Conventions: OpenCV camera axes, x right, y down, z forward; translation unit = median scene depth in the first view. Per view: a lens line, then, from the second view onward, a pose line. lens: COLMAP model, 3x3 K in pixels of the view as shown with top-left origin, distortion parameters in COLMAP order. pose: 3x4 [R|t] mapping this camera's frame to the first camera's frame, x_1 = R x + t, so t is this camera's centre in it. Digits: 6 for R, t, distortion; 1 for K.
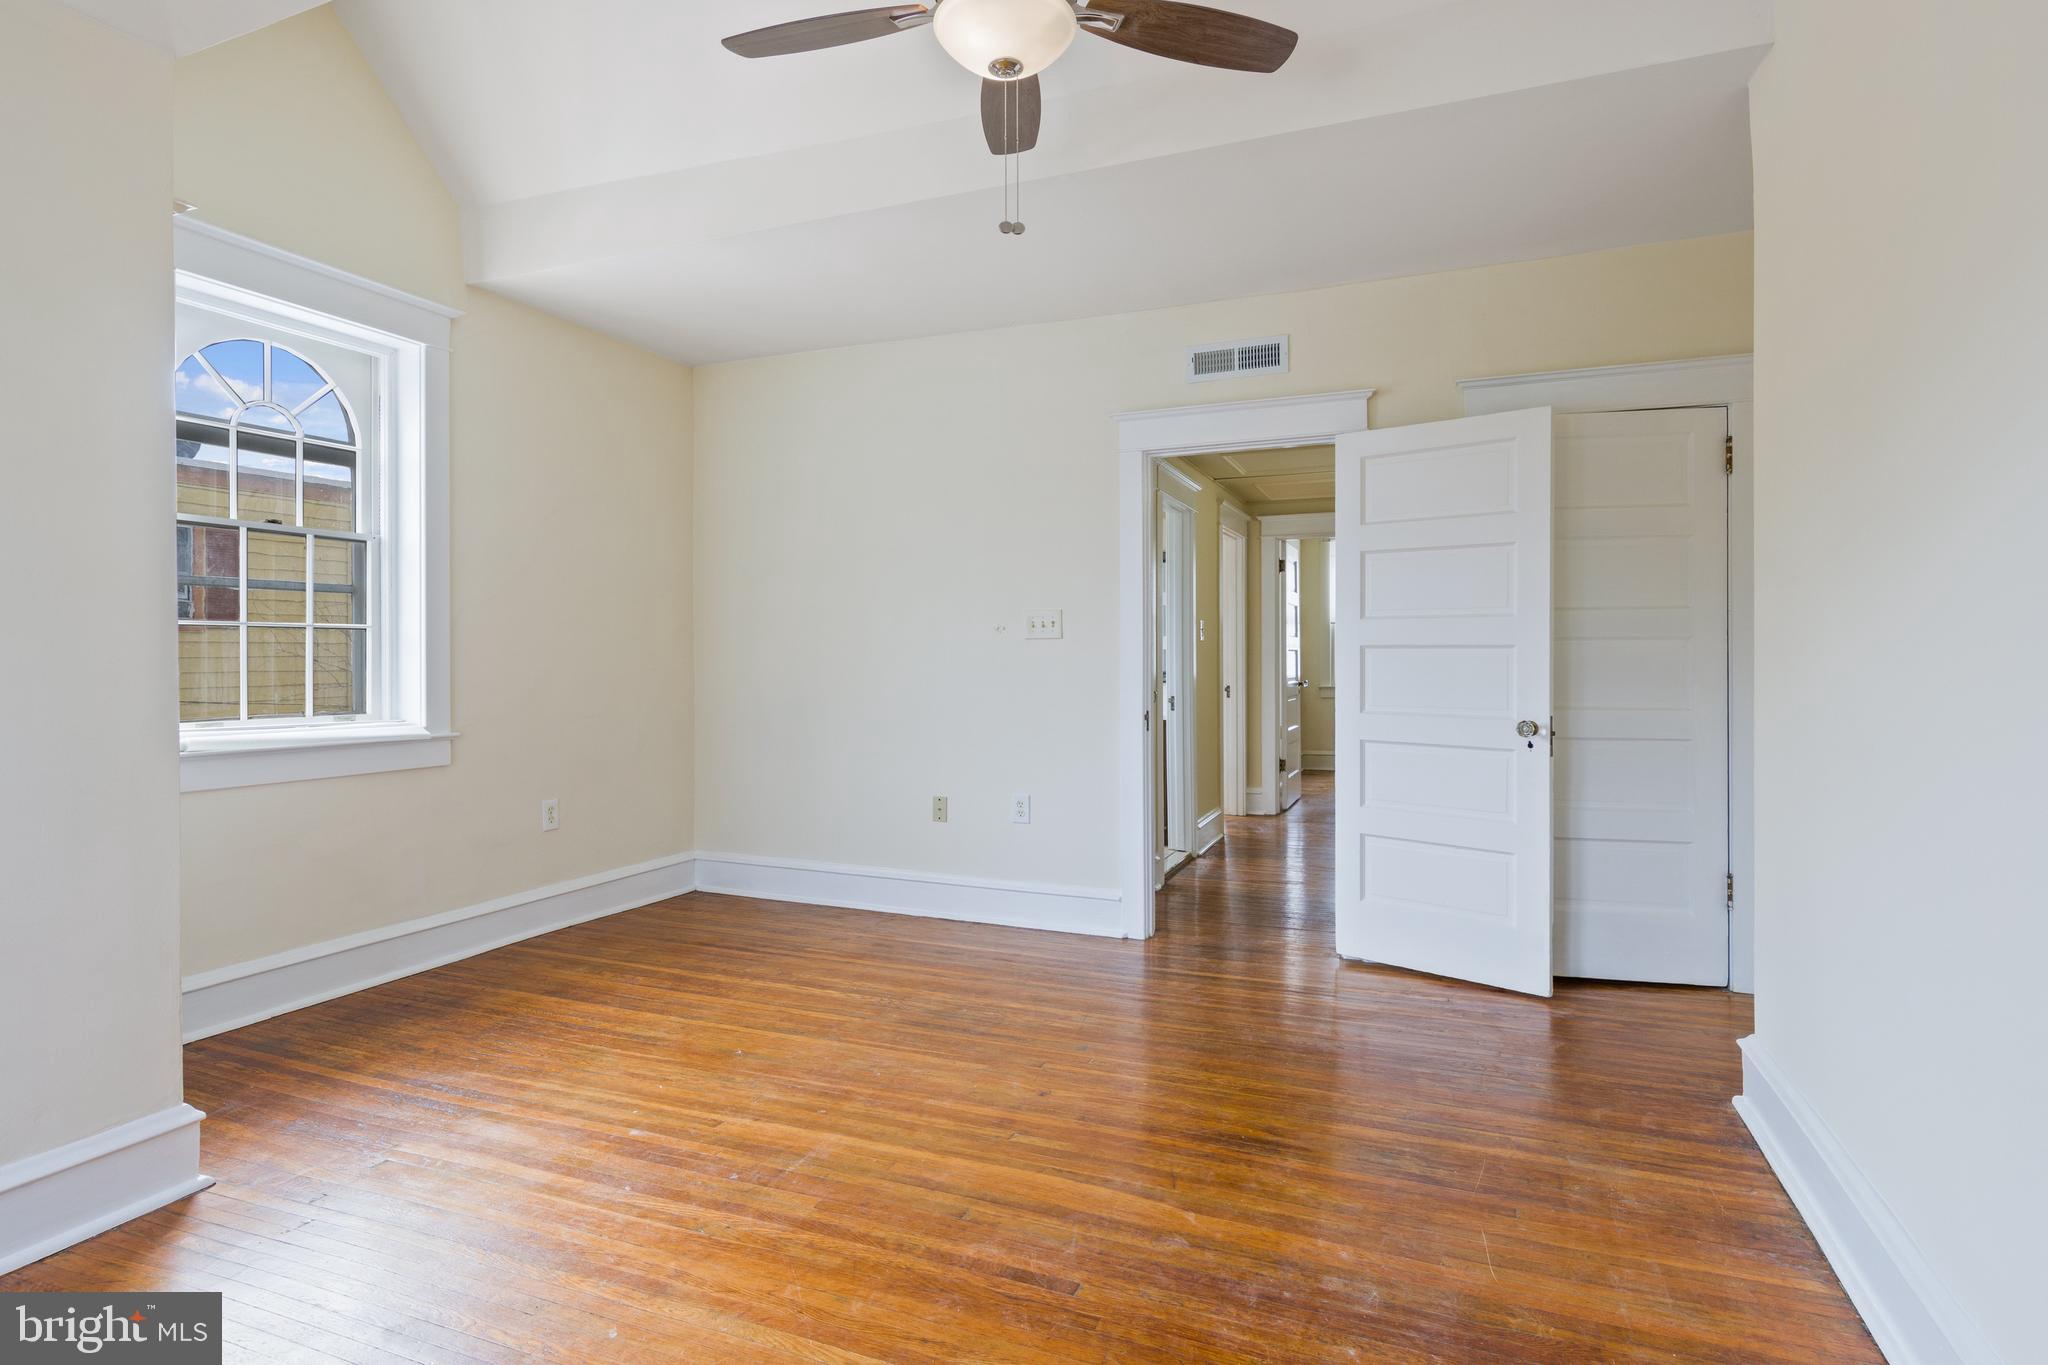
lens RADIAL K [[1049.4, 0, 1029.2], [0, 1049.4, 669.4], [0, 0, 1]] dist [0.009777, -0.004387]
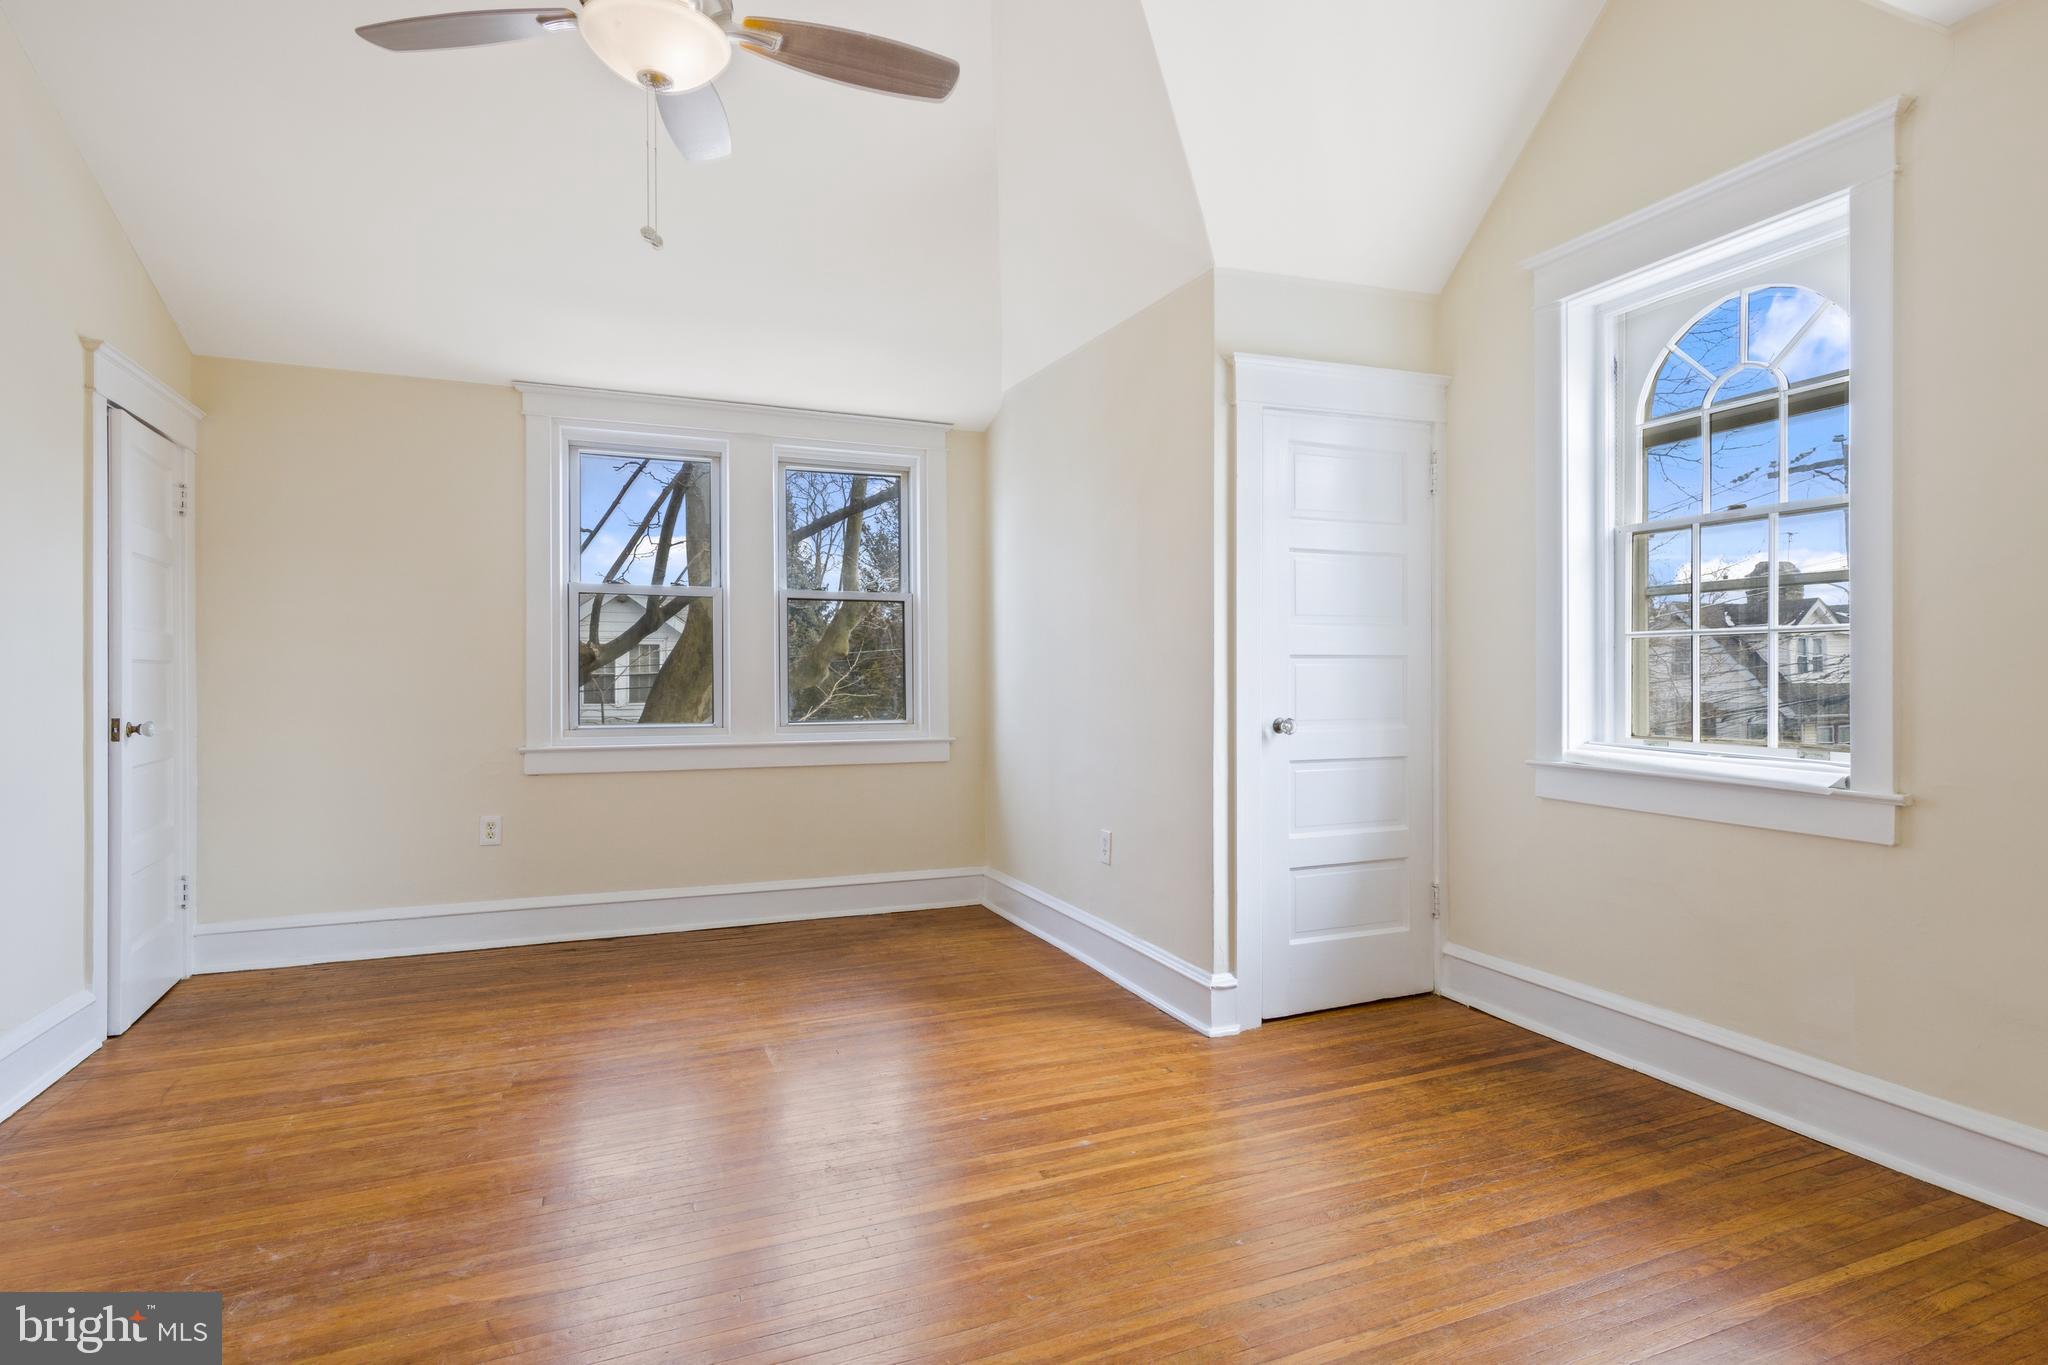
lens RADIAL K [[1049.4, 0, 1034.3], [0, 1049.4, 675.7], [0, 0, 1]] dist [0.009777, -0.004387]
pose [[-0.707171, 0.003910, -0.707032, 0.310128], [-0.006448, 0.999907, 0.011979, -0.016203], [0.707013, 0.013030, -0.707080, 1.402723]]
